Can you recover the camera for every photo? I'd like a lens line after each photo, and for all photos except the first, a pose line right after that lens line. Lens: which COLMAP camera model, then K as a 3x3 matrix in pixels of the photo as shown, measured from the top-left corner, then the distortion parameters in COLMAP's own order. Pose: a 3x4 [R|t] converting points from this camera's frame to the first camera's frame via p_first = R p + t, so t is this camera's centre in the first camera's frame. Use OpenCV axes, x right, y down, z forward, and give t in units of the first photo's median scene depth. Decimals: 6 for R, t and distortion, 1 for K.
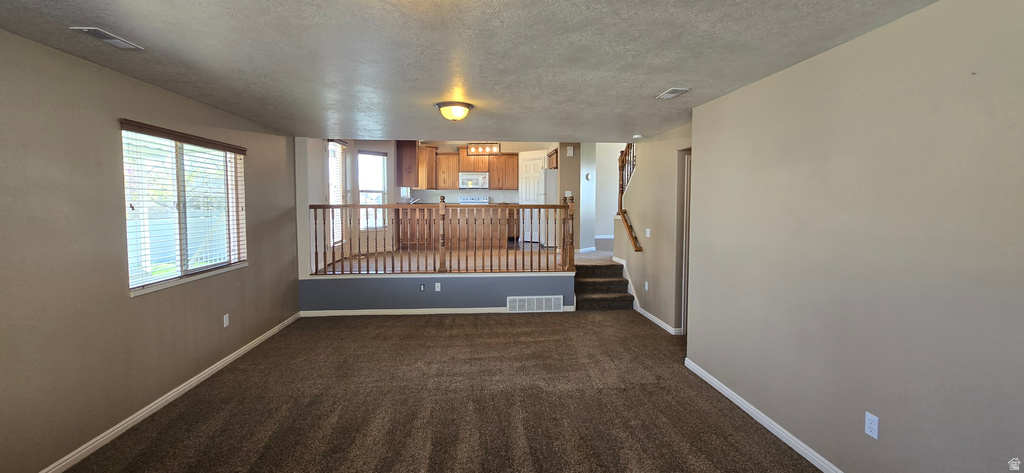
lens RADIAL K [[420.7, 0, 508.3], [0, 420.7, 228.1], [0, 0, 1]] dist [-0.000982, 0.000137]
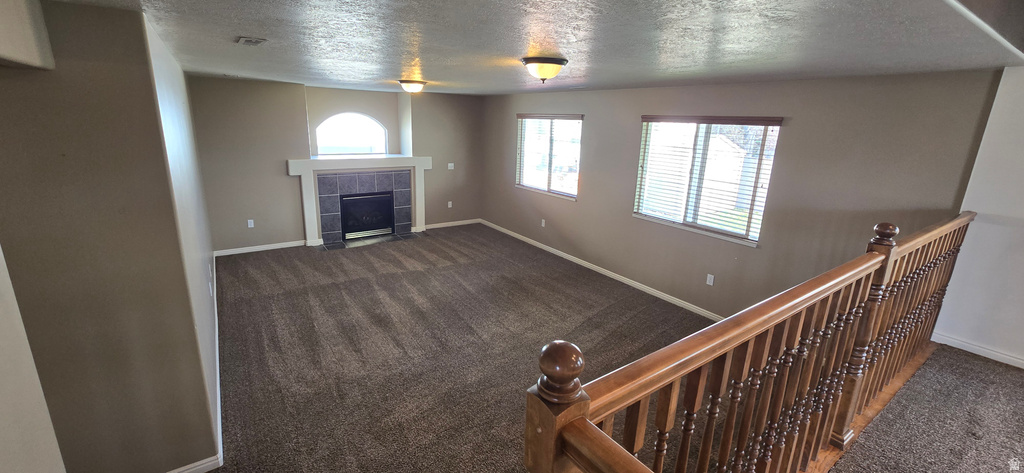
lens RADIAL K [[420.7, 0, 508.3], [0, 420.7, 228.1], [0, 0, 1]] dist [-0.000982, 0.000137]
pose [[-0.867346, 0.095421, -0.488473, 0.133107], [-0.063119, 0.952436, 0.298130, -0.083552], [0.493687, 0.289413, -0.820069, 0.632438]]
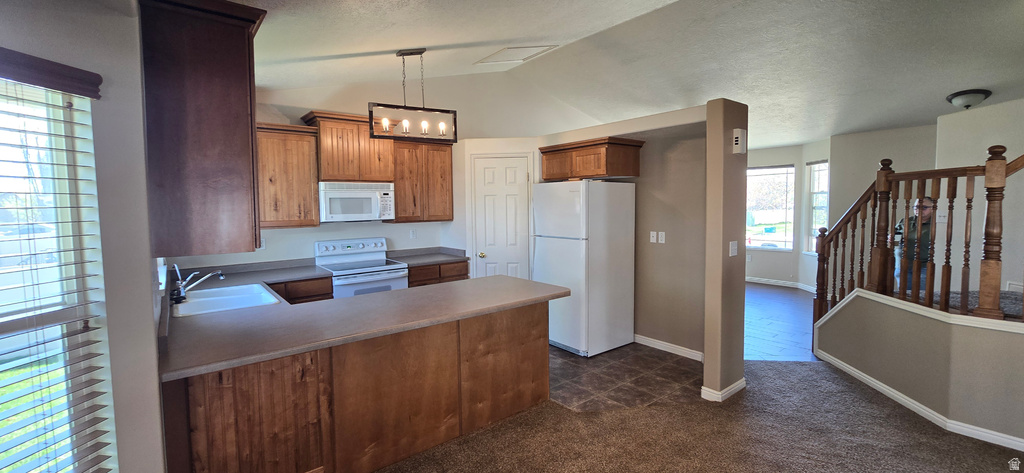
lens RADIAL K [[420.7, 0, 508.3], [0, 420.7, 228.1], [0, 0, 1]] dist [-0.000982, 0.000137]
pose [[0.829426, -0.046967, 0.556639, -0.198644], [0.047698, 0.998775, 0.013199, -0.092086], [-0.556577, 0.015603, 0.830650, 0.622582]]
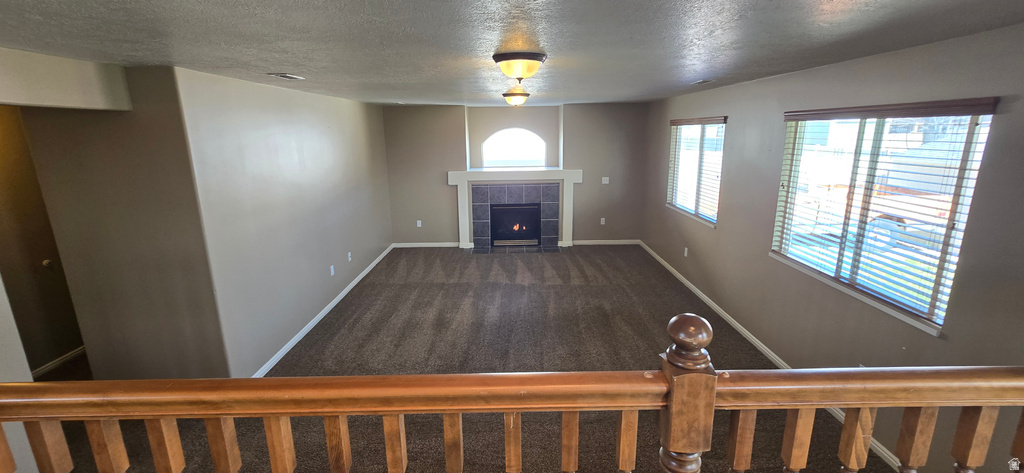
lens RADIAL K [[420.3, 0, 512.0], [0, 420.3, 236.5], [0, 0, 1]] dist [-0.002318, -0.000154]
pose [[-0.996126, -0.008909, 0.087485, -0.062325], [0.017983, 0.953190, 0.301836, -0.082460], [-0.086079, 0.302240, -0.949337, 0.636982]]
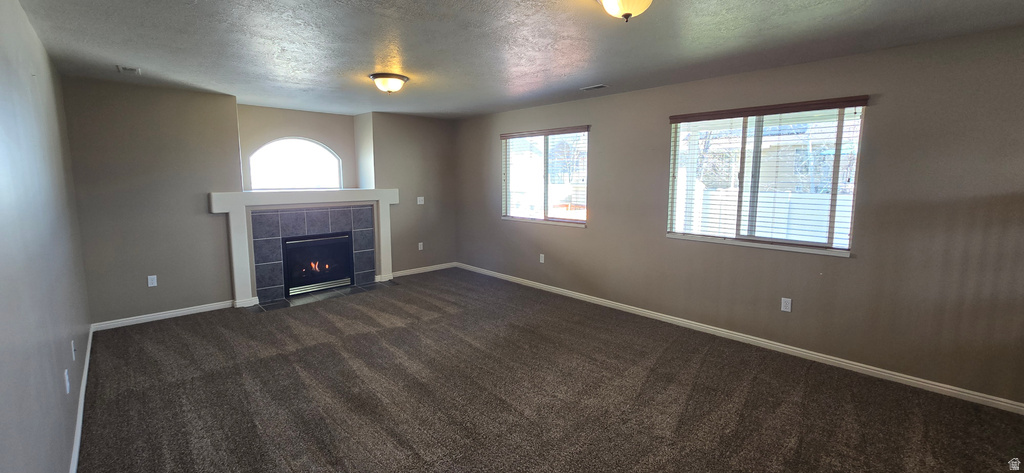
lens RADIAL K [[420.7, 0, 508.3], [0, 420.7, 228.1], [0, 0, 1]] dist [-0.000982, 0.000137]
pose [[-0.782452, 0.073896, -0.618311, 0.134870], [-0.037274, 0.985596, 0.164961, -0.026218], [0.621595, 0.152121, -0.768427, 0.507137]]
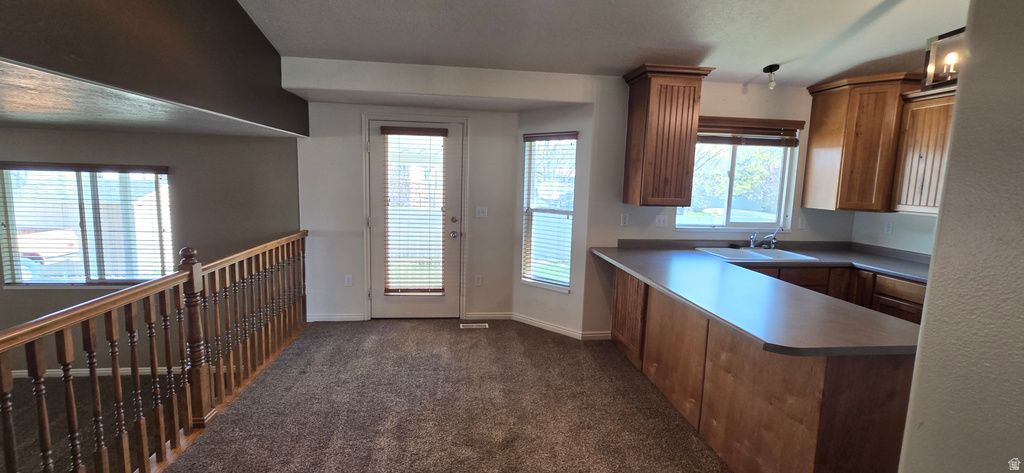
lens RADIAL K [[420.7, 0, 508.3], [0, 420.7, 228.1], [0, 0, 1]] dist [-0.000982, 0.000137]
pose [[0.031236, 0.116665, -0.992680, 0.150040], [-0.085032, 0.989874, 0.113660, -0.096257], [0.995888, 0.080860, 0.040840, 0.732620]]
